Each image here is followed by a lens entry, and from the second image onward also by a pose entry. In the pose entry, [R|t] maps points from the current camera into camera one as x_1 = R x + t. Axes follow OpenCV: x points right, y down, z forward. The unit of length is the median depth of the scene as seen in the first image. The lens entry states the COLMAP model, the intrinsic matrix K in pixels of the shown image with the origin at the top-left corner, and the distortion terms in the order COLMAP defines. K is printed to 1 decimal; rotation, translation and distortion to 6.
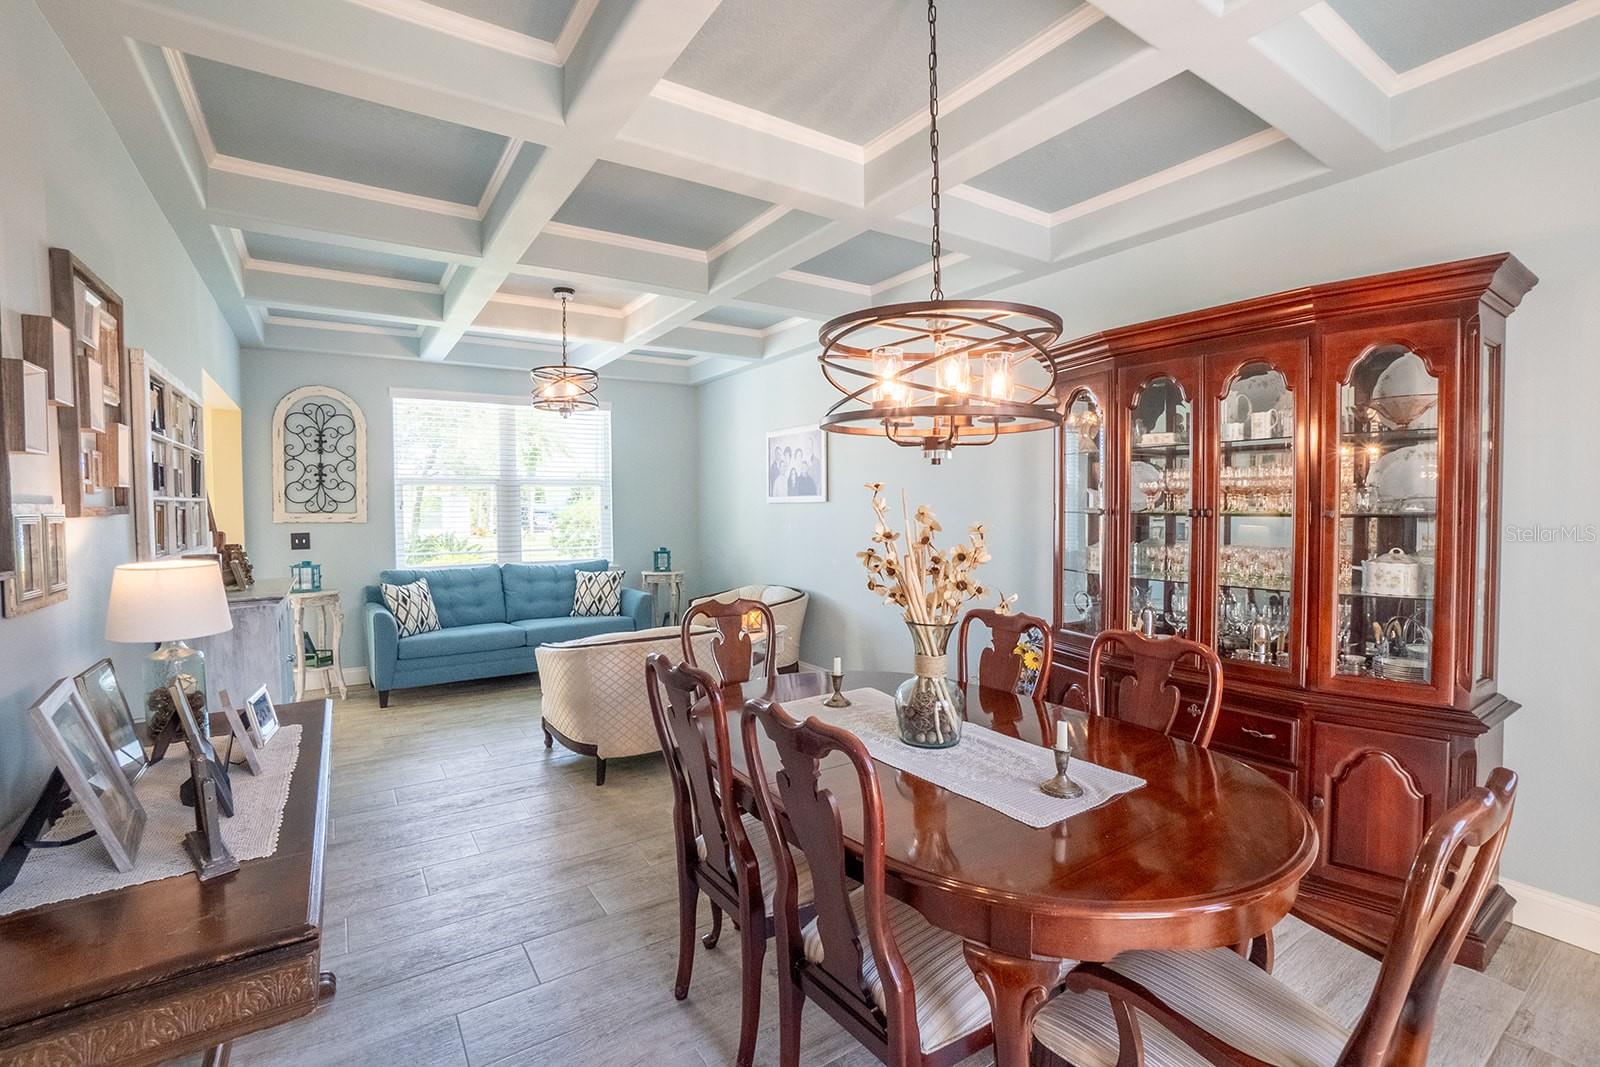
lens RADIAL K [[709.7, 0, 800.6], [0, 709.7, 528.0], [0, 0, 1]] dist [-0.063048, 0.023269]
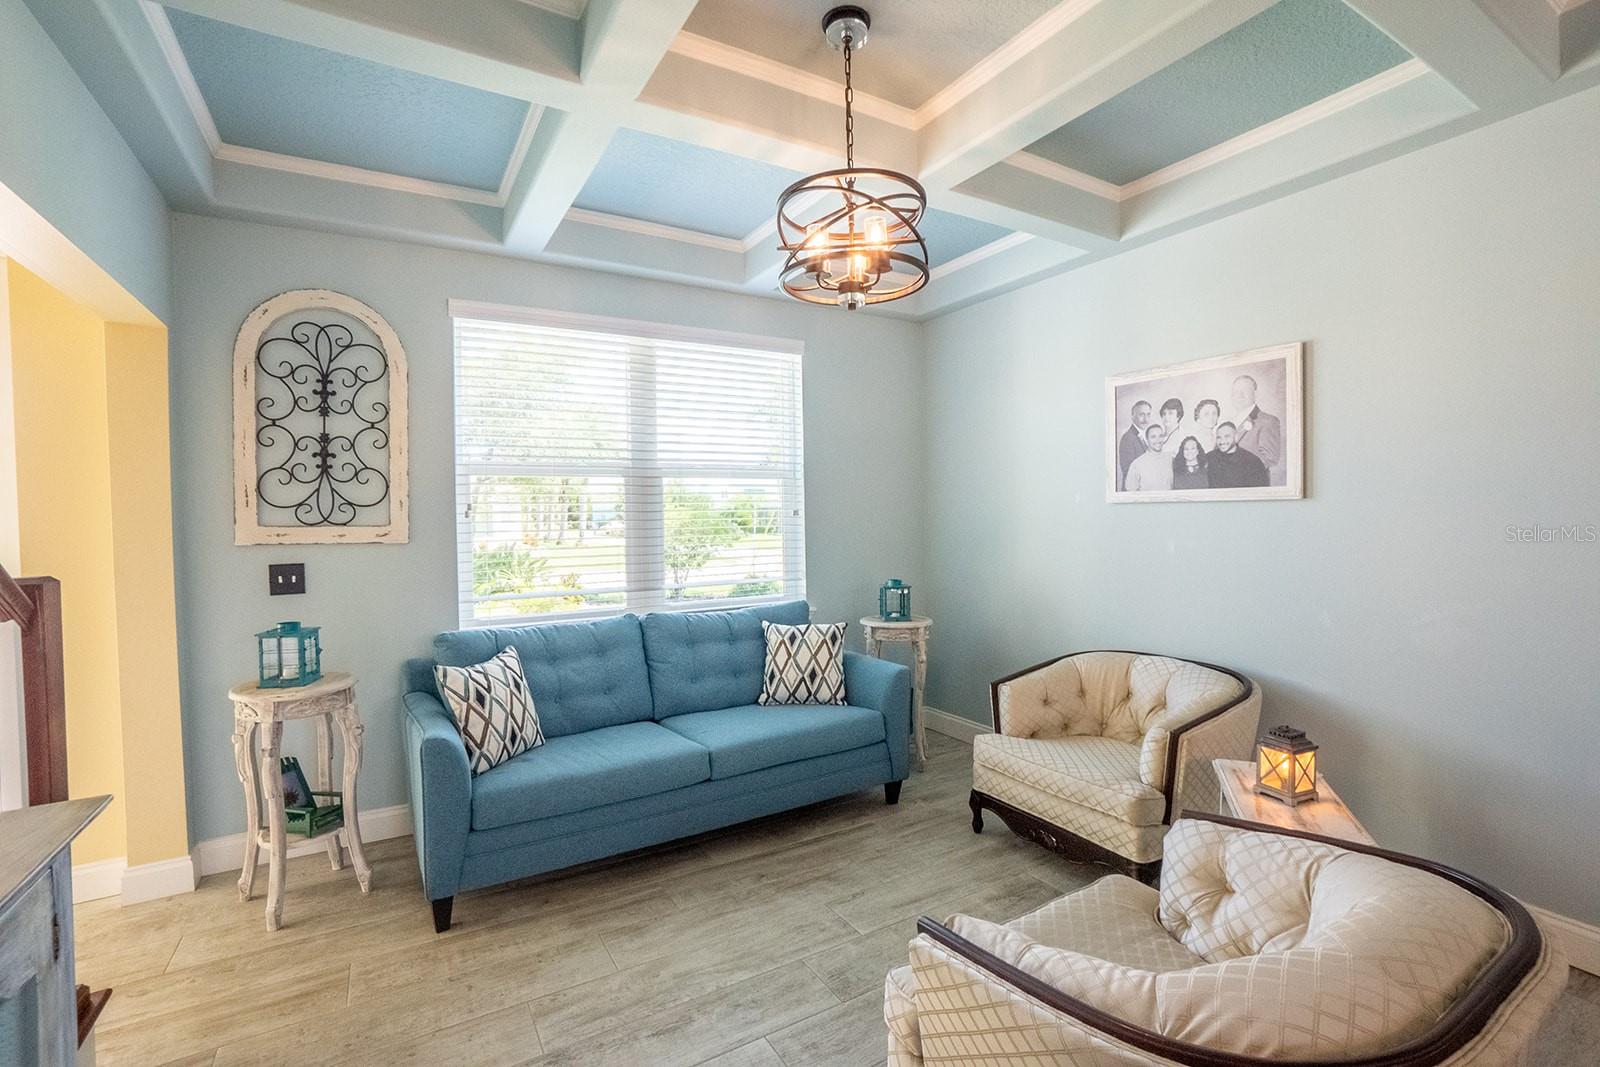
lens RADIAL K [[709.7, 0, 800.6], [0, 709.7, 528.0], [0, 0, 1]] dist [-0.063048, 0.023269]
pose [[0.998363, -0.006023, -0.056870, -0.288514], [0.005482, 0.999938, -0.009672, -0.012835], [0.056925, 0.009344, 0.998335, 0.475545]]
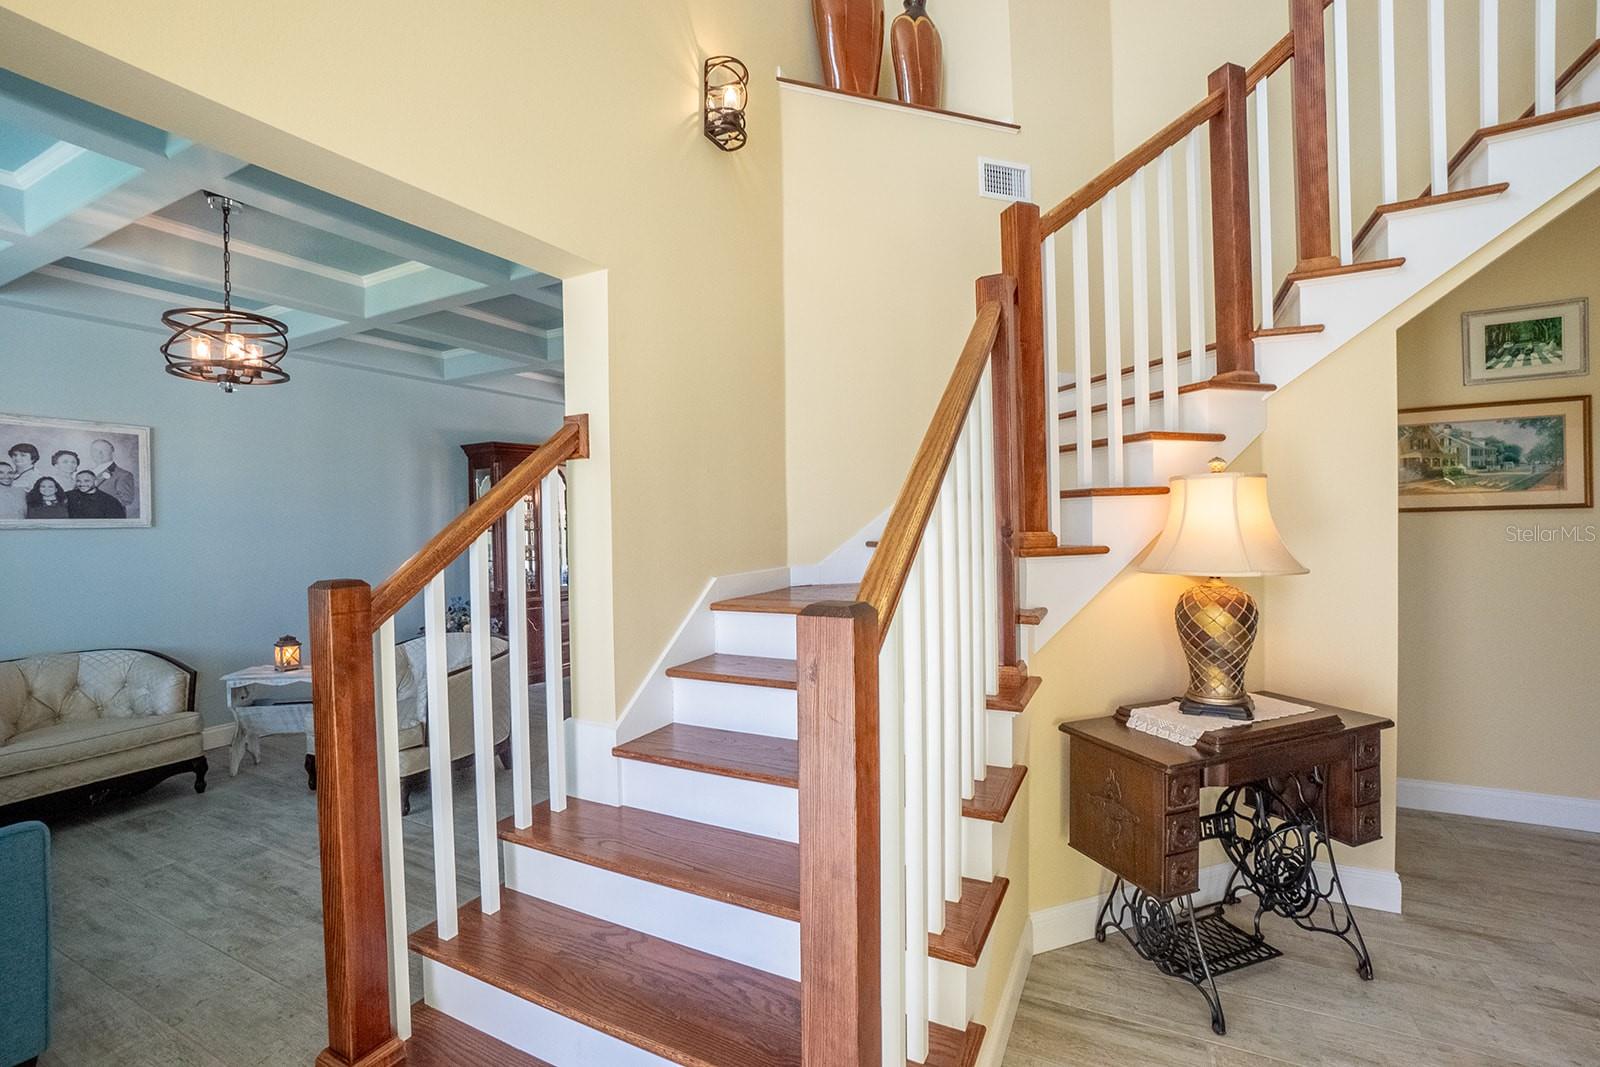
lens RADIAL K [[709.7, 0, 800.6], [0, 709.7, 528.0], [0, 0, 1]] dist [-0.063048, 0.023269]
pose [[-0.489933, 0.008907, 0.871715, -0.970427], [0.050050, 0.998586, 0.017926, -0.012736], [-0.870322, 0.052412, -0.489686, 0.724601]]
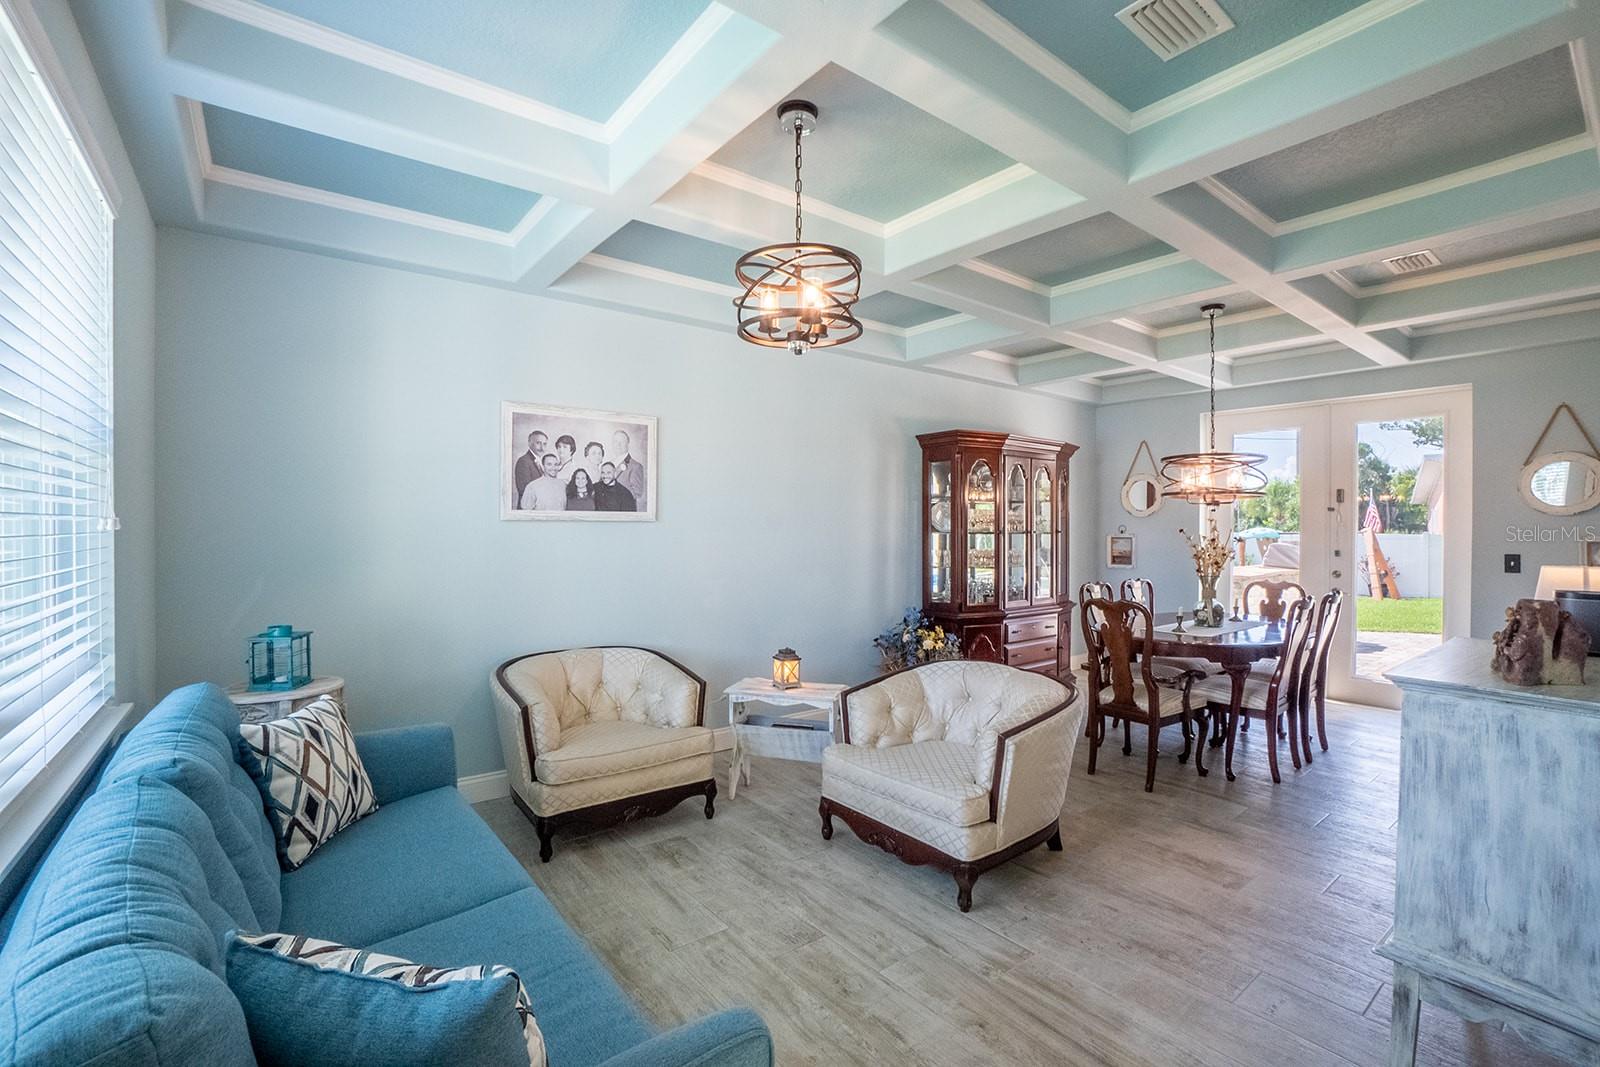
lens RADIAL K [[712.3, 0, 797.4], [0, 712.3, 527.8], [0, 0, 1]] dist [-0.065257, 0.025143]
pose [[-0.064279, 0.003813, 0.997925, -0.722693], [0.027535, 0.999619, -0.002046, -0.023367], [-0.997552, 0.027347, -0.064359, 0.877496]]
